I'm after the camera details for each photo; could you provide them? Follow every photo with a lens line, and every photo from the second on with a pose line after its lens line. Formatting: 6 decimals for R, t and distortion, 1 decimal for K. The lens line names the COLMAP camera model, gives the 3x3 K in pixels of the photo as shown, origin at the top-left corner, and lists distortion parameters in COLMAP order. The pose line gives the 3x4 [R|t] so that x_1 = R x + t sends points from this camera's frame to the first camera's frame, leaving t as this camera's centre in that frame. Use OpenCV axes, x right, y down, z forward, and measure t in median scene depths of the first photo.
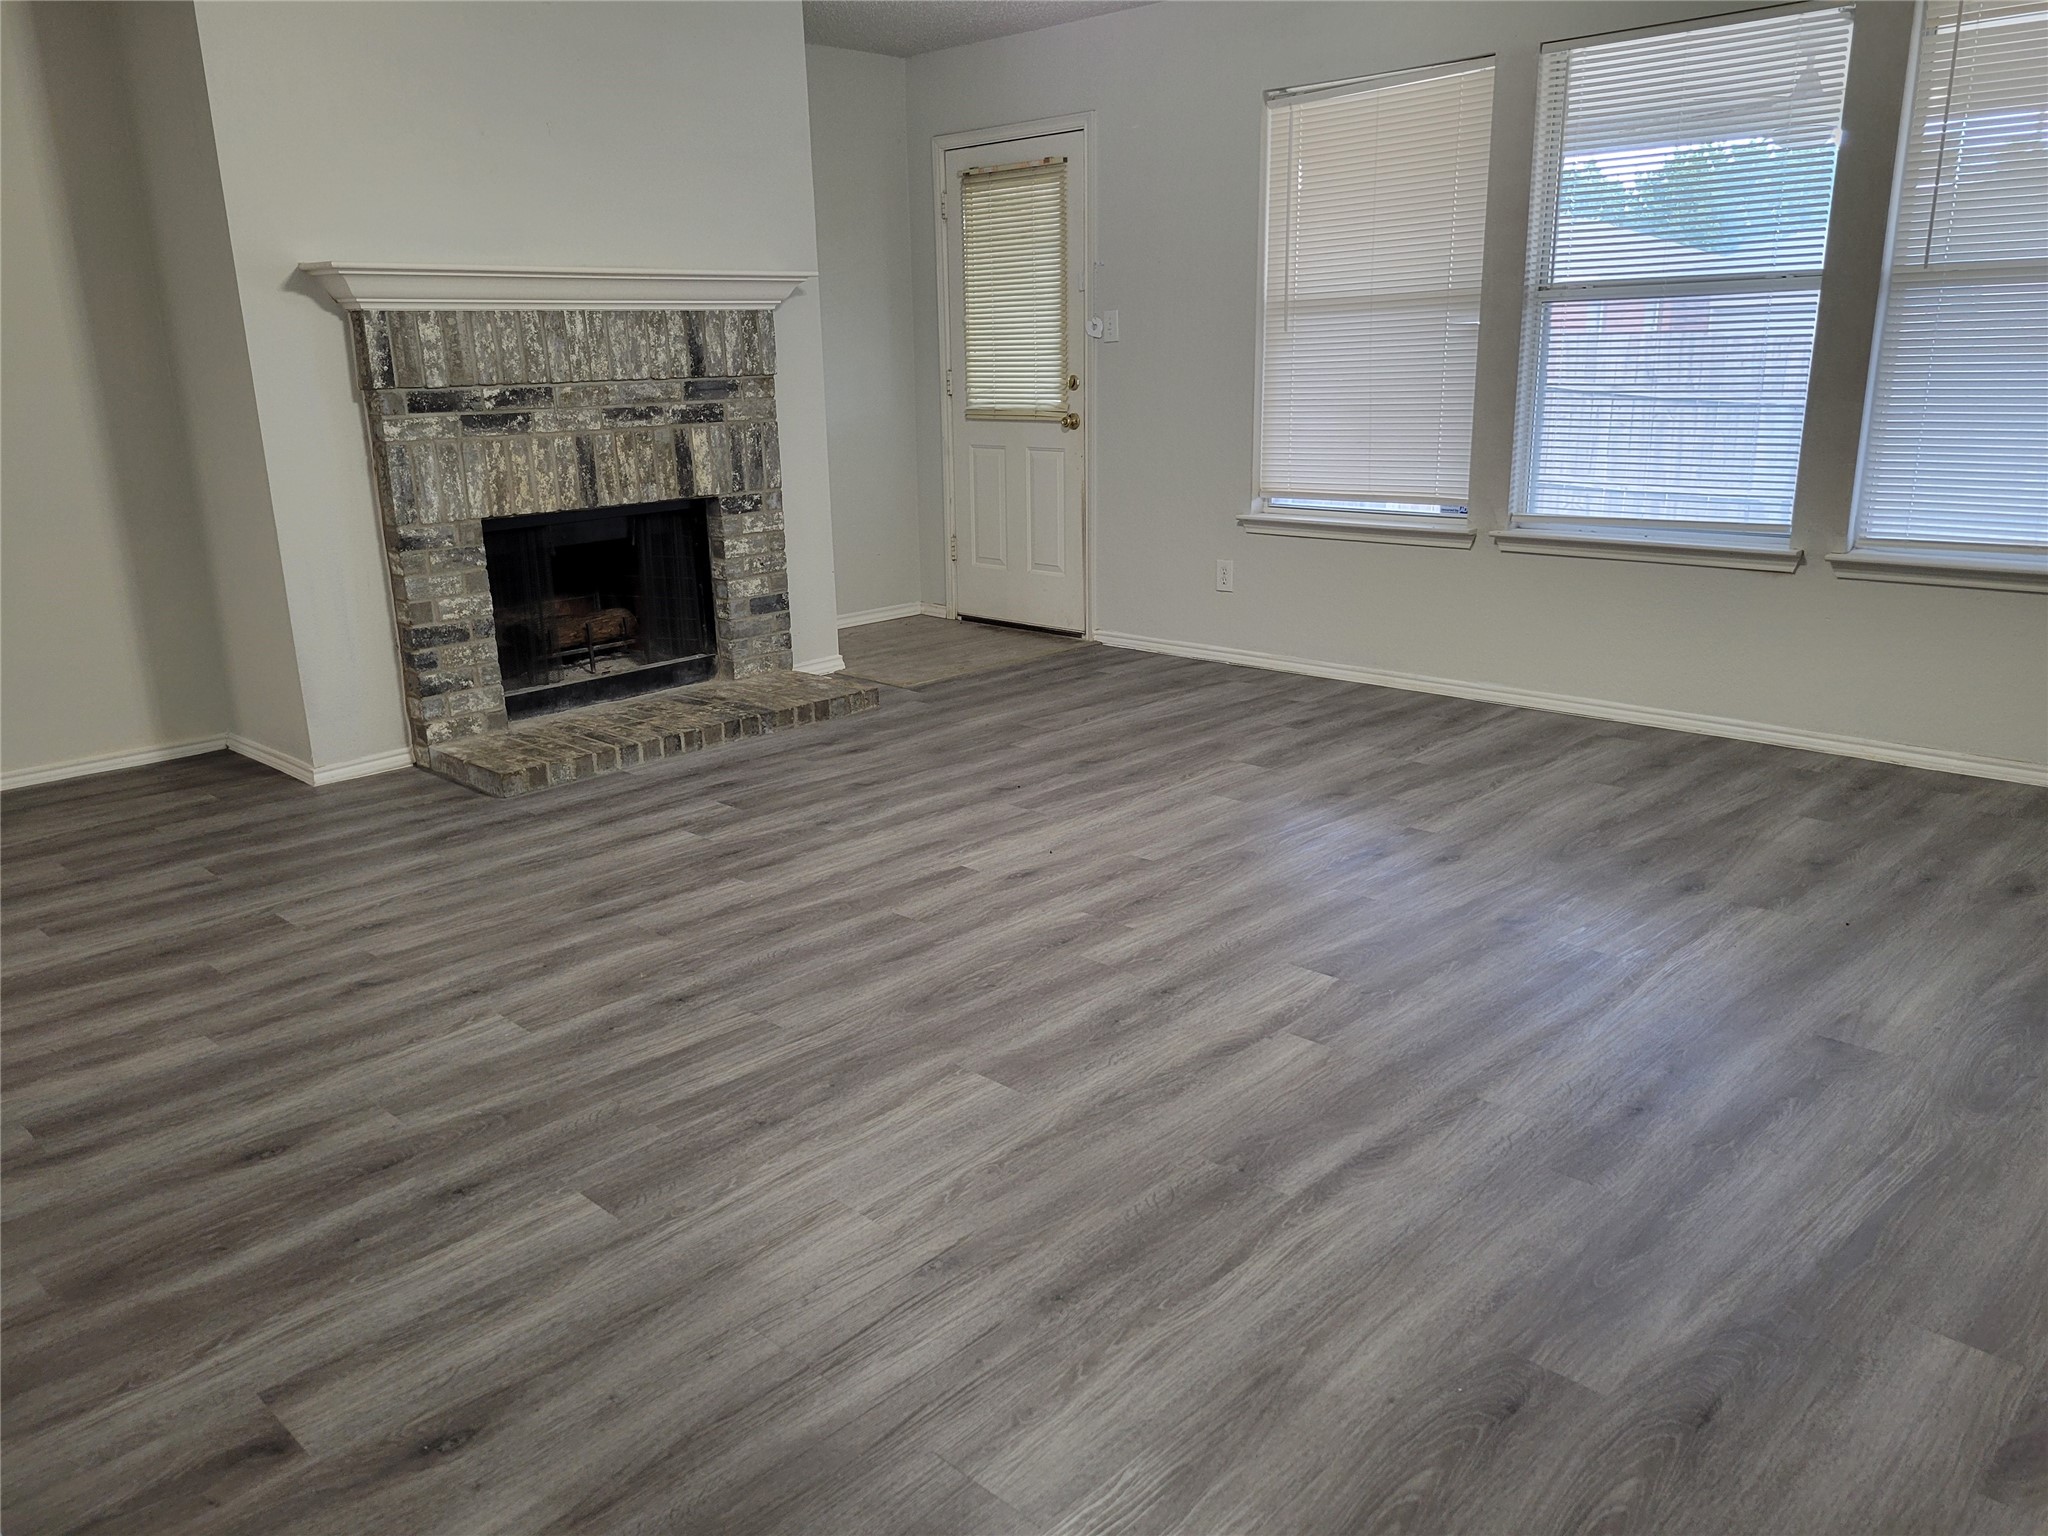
lens RADIAL K [[1533.0, 0, 995.9], [0, 1533.0, 771.6], [0, 0, 1]] dist [0.036402, -0.010086]
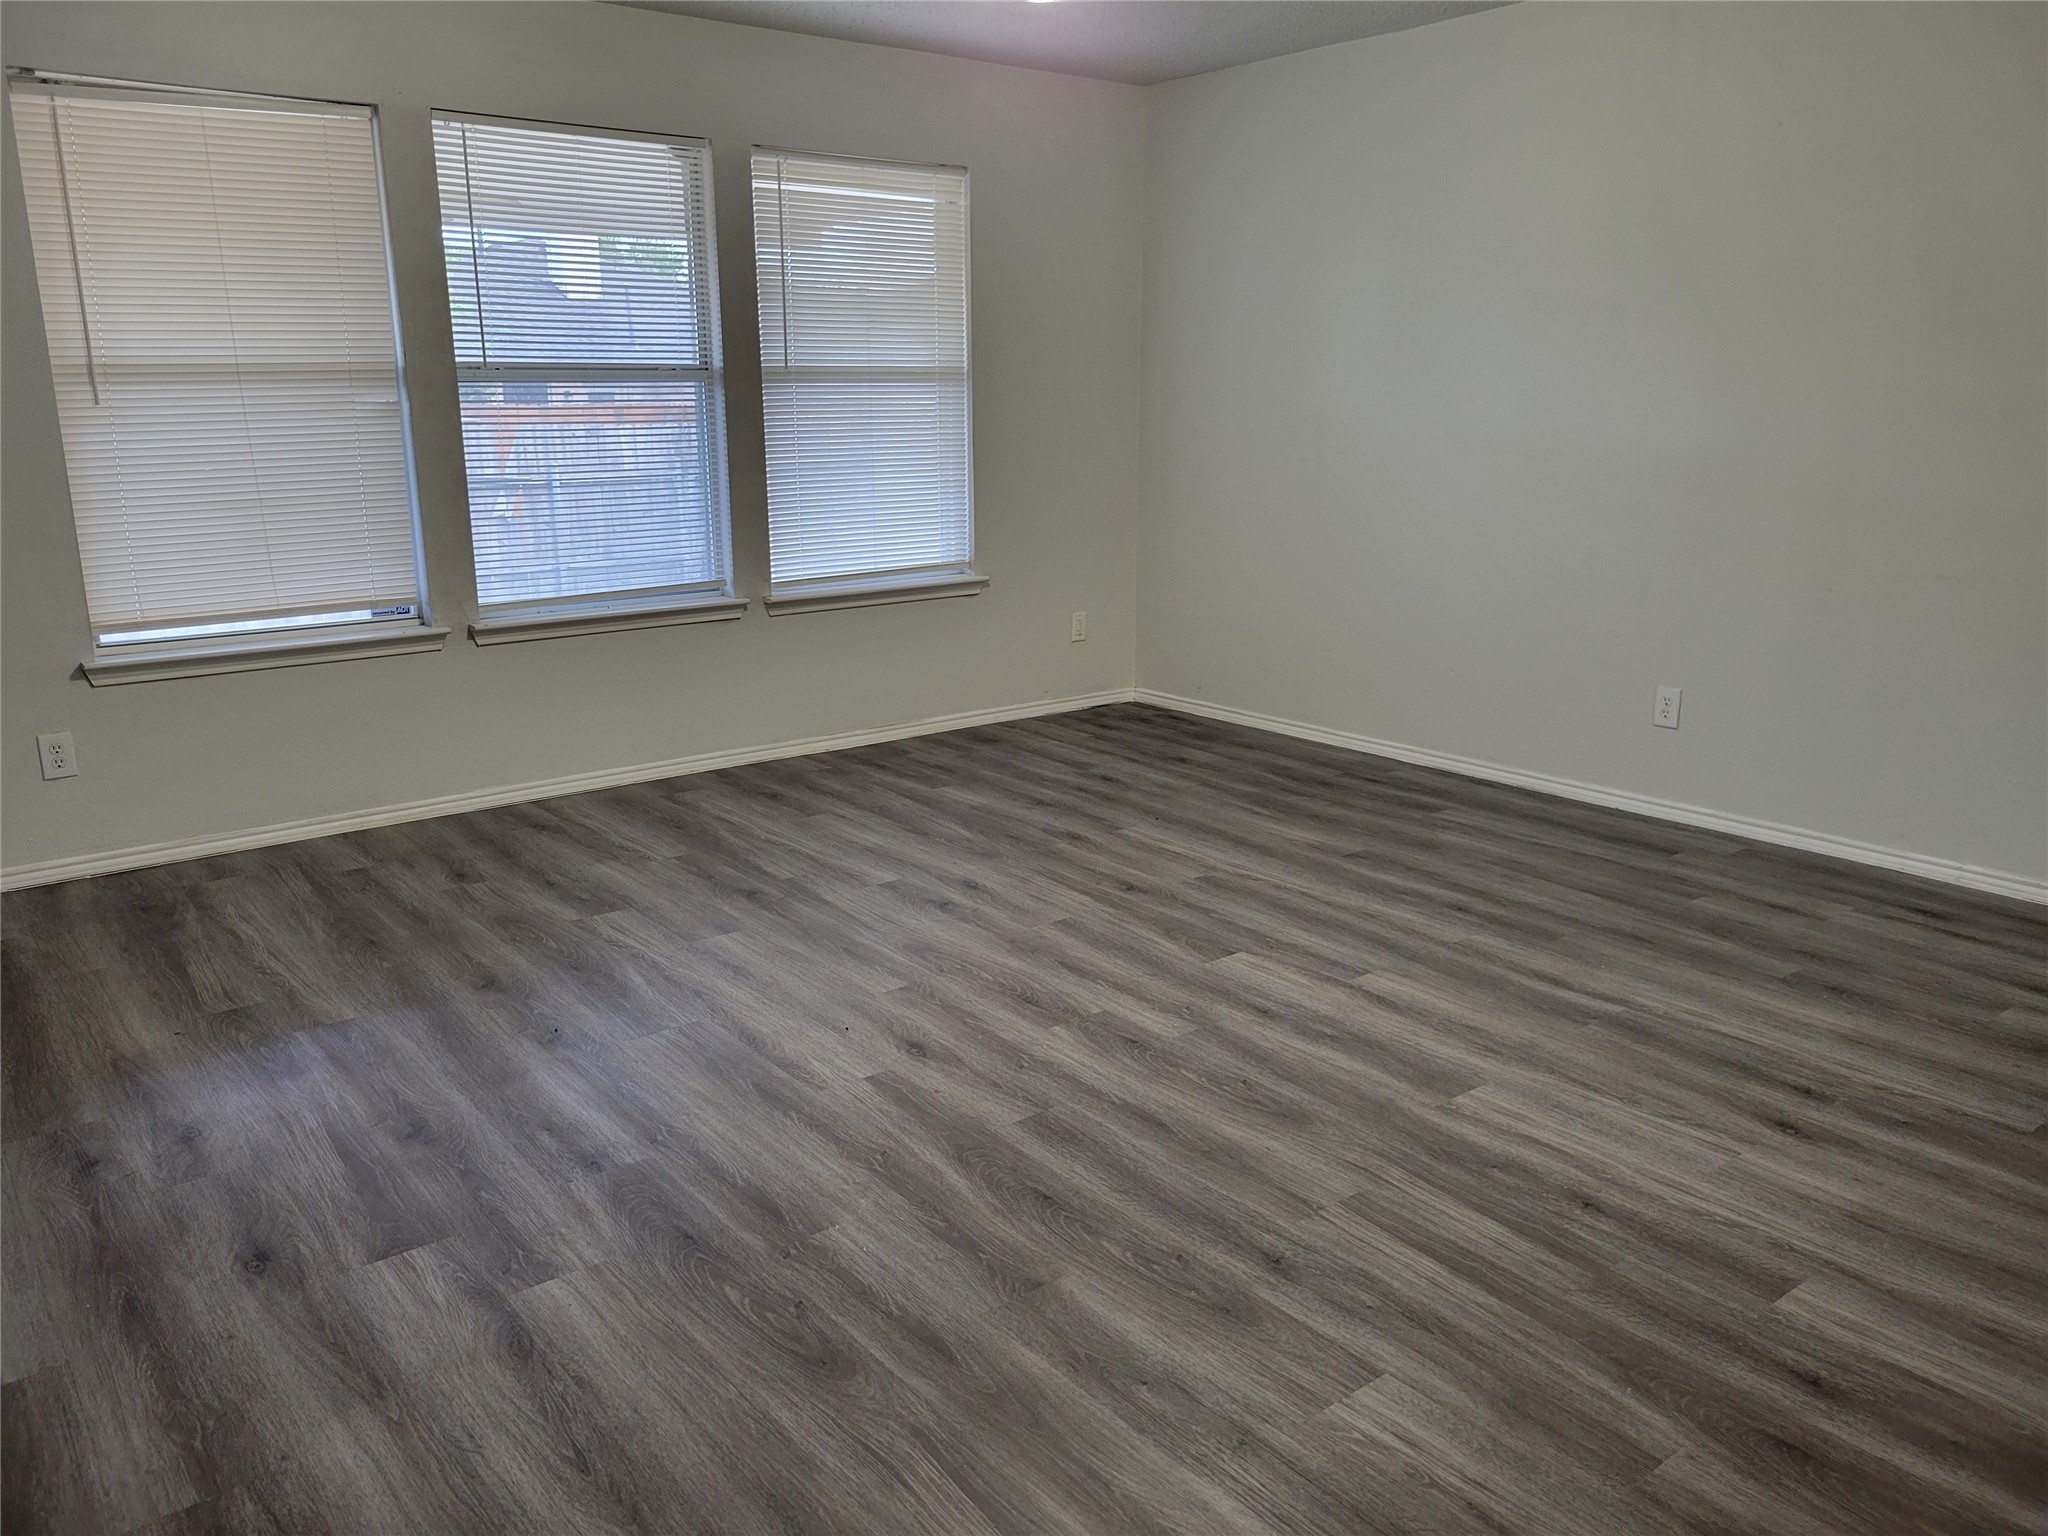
lens RADIAL K [[1533.0, 0, 995.9], [0, 1533.0, 771.6], [0, 0, 1]] dist [0.036402, -0.010086]
pose [[0.125943, -0.219350, 0.967483, -0.694641], [0.267769, 0.946567, 0.179750, -0.197494], [-0.955216, 0.236424, 0.177948, 0.710163]]
